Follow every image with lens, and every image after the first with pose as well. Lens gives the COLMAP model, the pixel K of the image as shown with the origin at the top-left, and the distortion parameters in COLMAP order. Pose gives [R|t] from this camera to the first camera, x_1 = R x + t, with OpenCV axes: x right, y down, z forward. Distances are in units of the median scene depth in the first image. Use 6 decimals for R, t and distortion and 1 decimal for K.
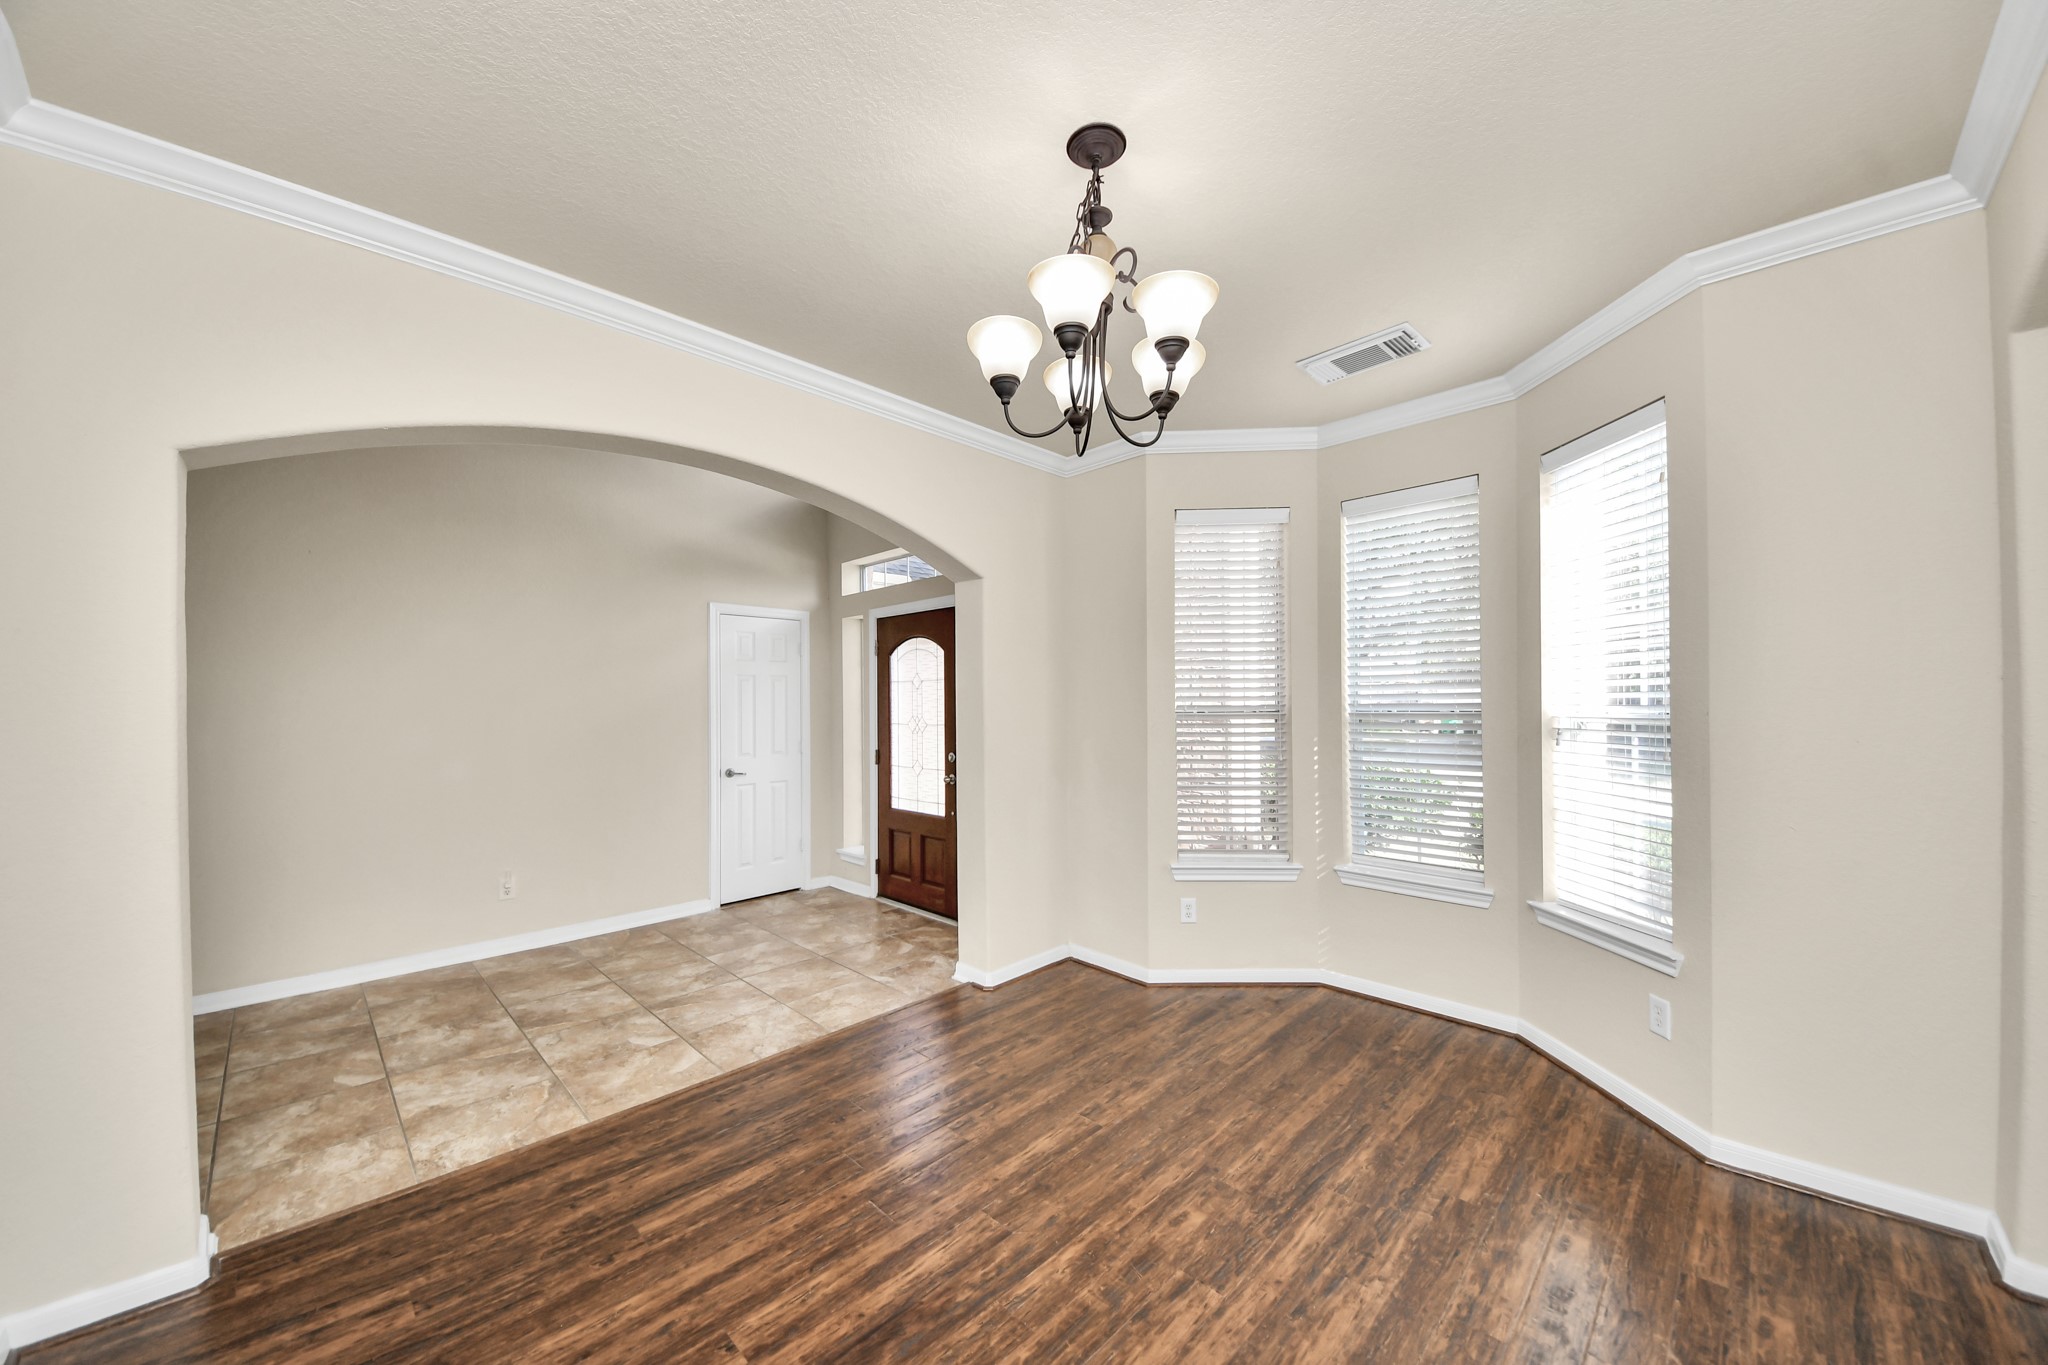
lens RADIAL K [[744.6, 0, 1029.9], [0, 744.6, 698.1], [0, 0, 1]] dist [0.065640, -0.032979]
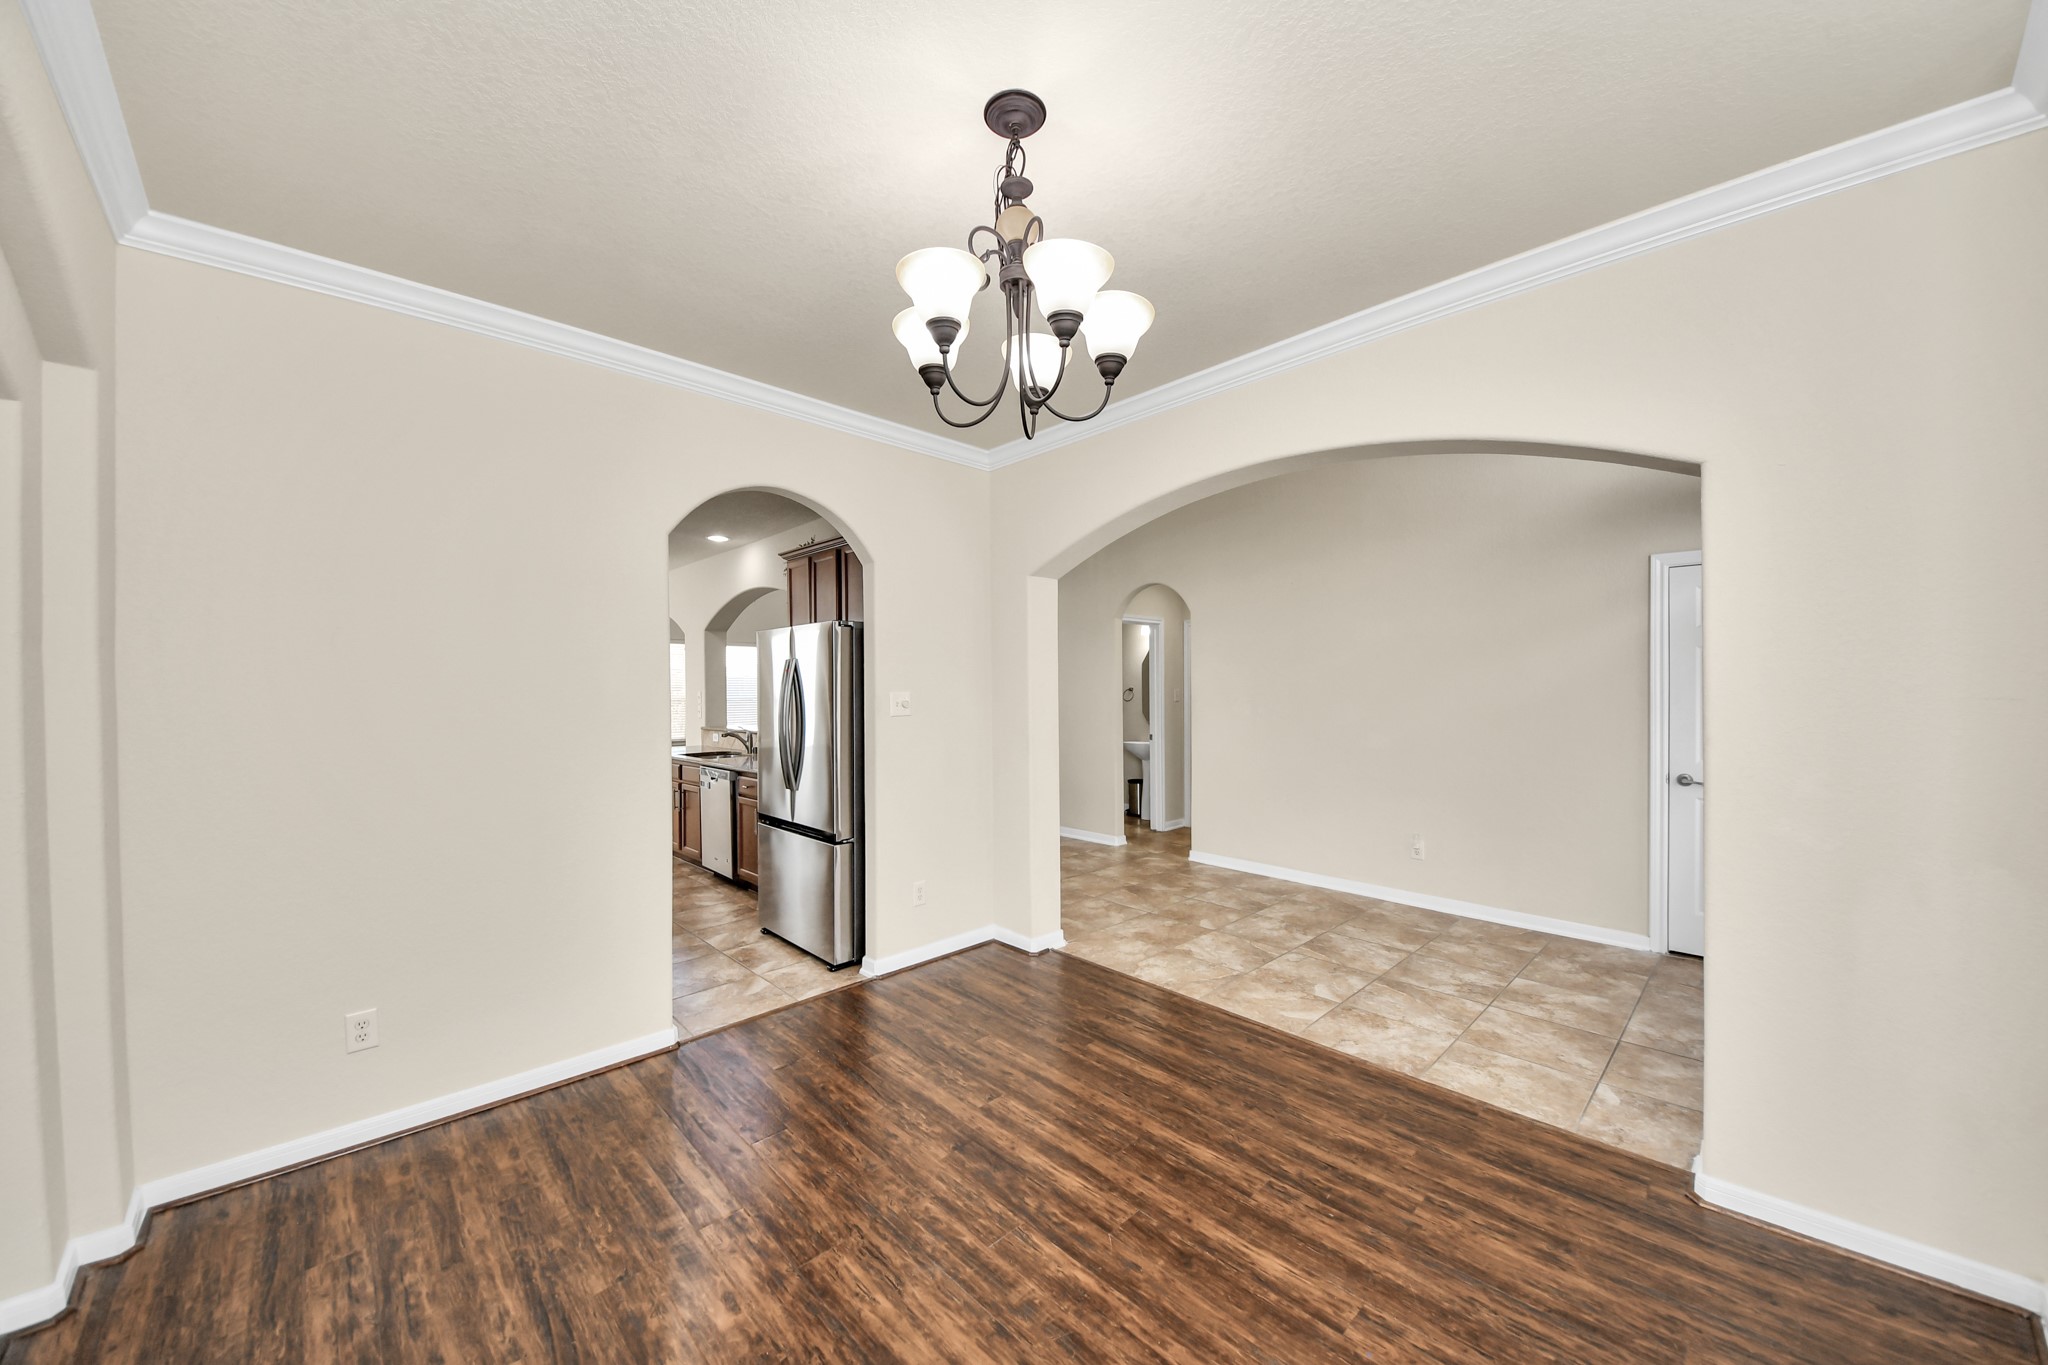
lens RADIAL K [[744.6, 0, 1029.9], [0, 744.6, 698.1], [0, 0, 1]] dist [0.065640, -0.032979]
pose [[-0.029913, 0.017496, -0.999399, 0.786779], [0.012790, 0.999772, 0.017120, -0.010798], [0.999471, -0.012270, -0.030130, 0.766587]]
